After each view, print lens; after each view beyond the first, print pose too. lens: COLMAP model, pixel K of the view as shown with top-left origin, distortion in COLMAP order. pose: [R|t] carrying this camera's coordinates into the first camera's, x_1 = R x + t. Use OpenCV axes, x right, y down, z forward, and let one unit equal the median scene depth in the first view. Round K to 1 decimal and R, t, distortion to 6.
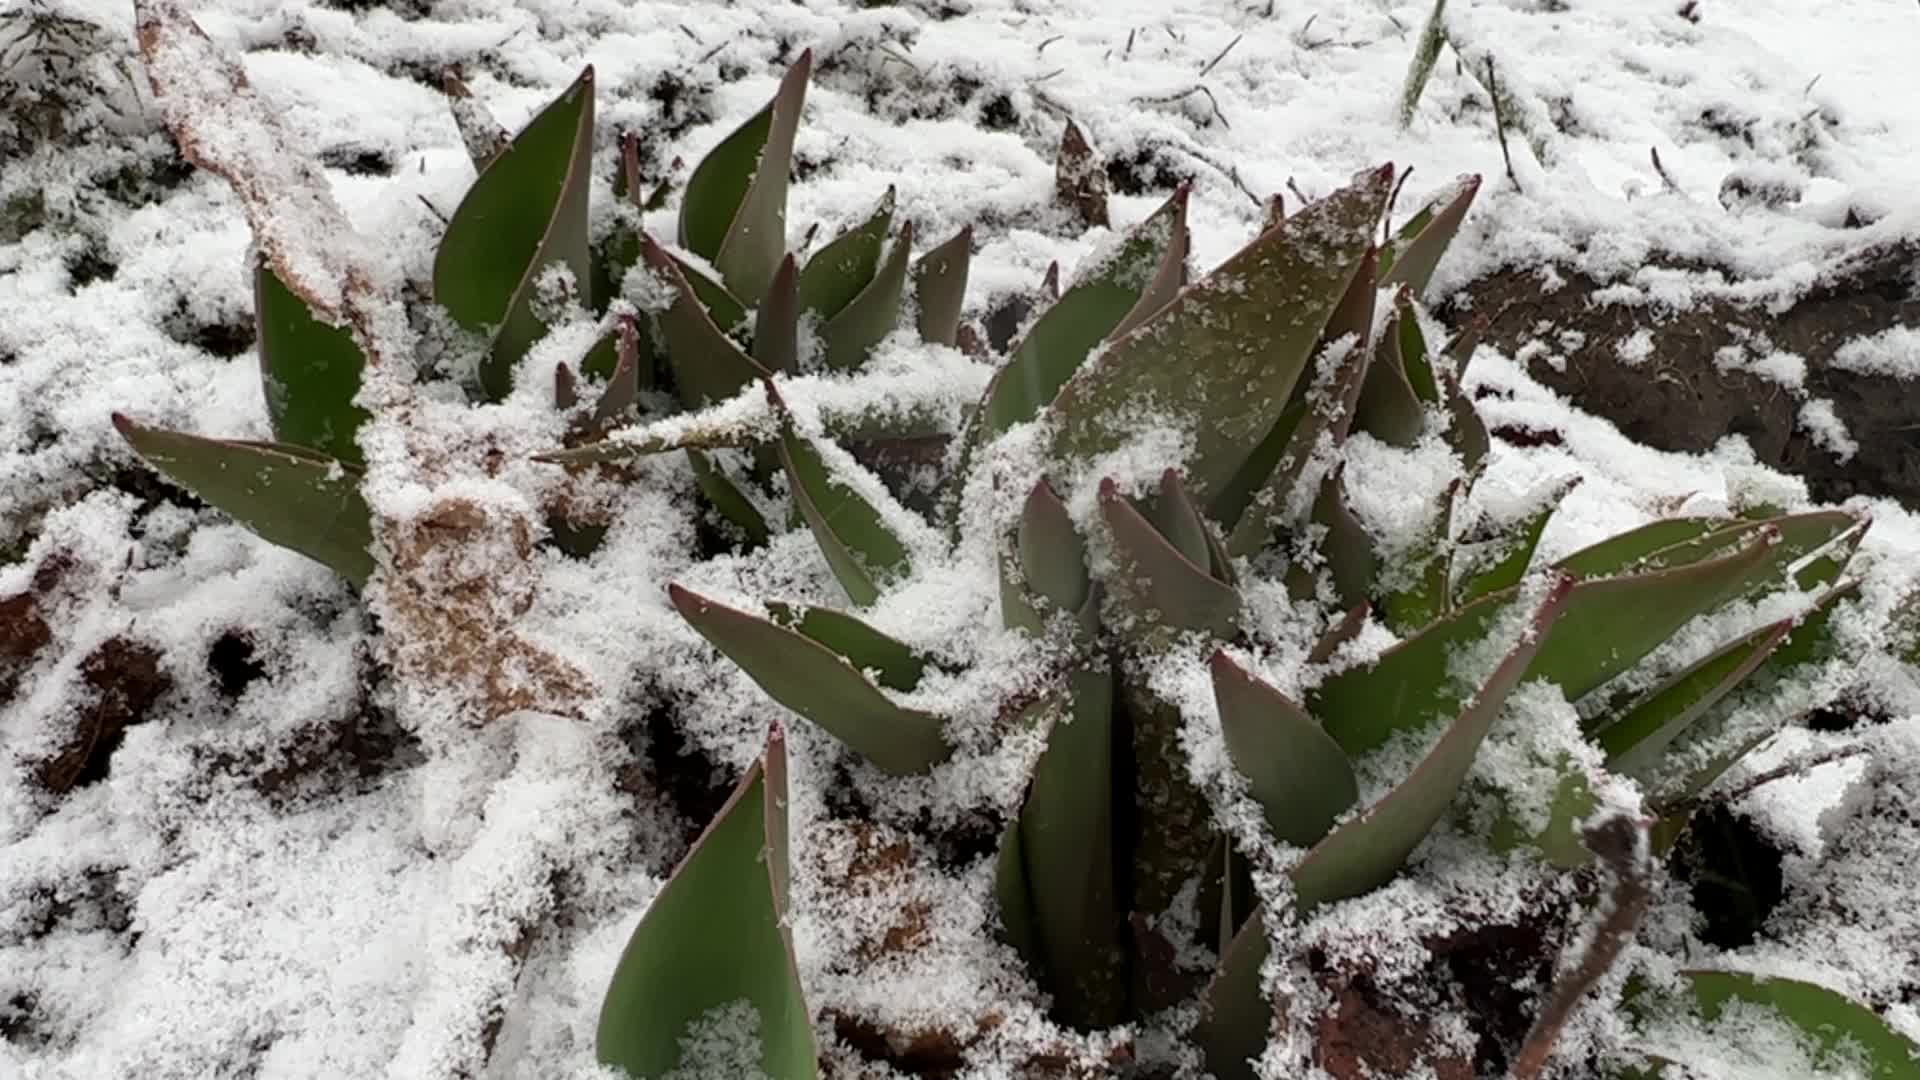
lens RADIAL K [[1677.6, 0, 960.0], [0, 1677.6, 540.0], [0, 0, 1]] dist [-0.001033, -0.012848]
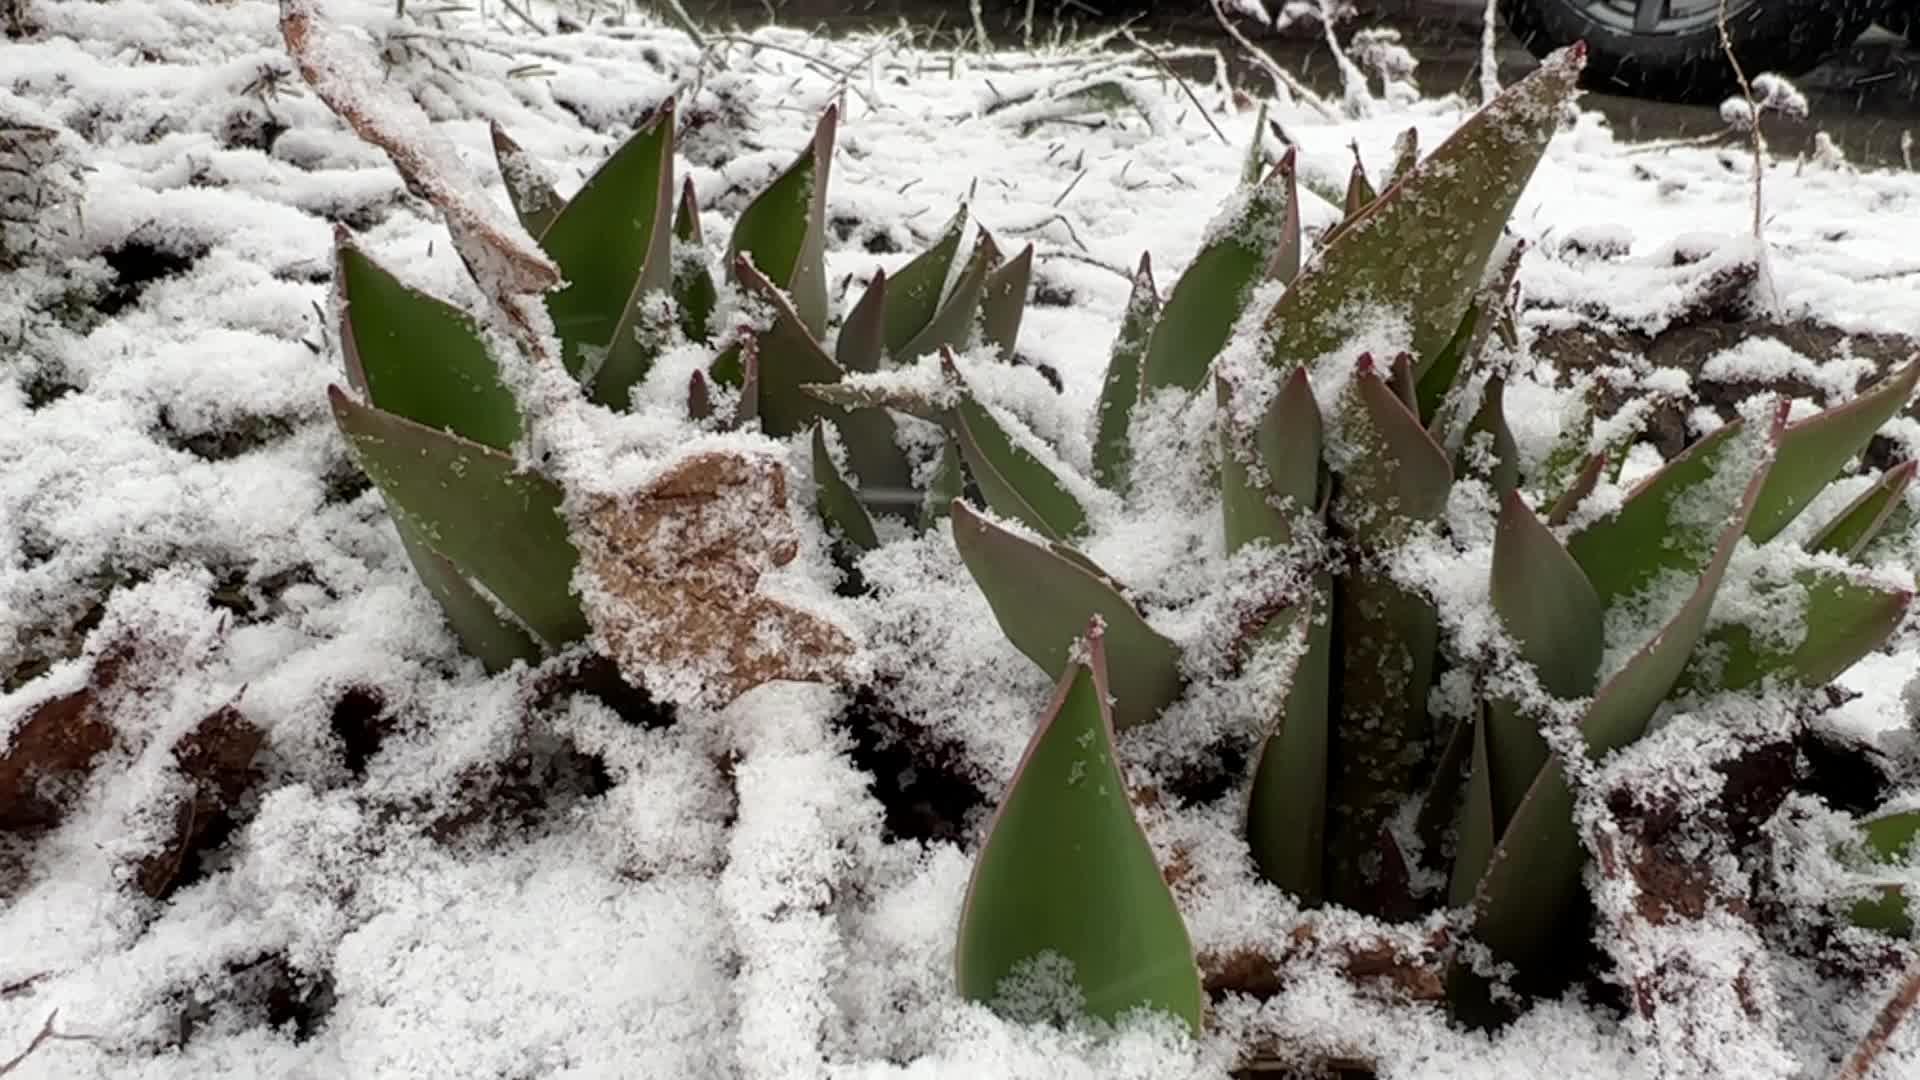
lens RADIAL K [[1677.6, 0, 960.0], [0, 1677.6, 540.0], [0, 0, 1]] dist [-0.001033, -0.012848]
pose [[0.974816, -0.097783, 0.200430, -0.311188], [0.128726, 0.980625, -0.147662, 0.163115], [-0.182108, 0.169743, 0.968516, 0.049859]]
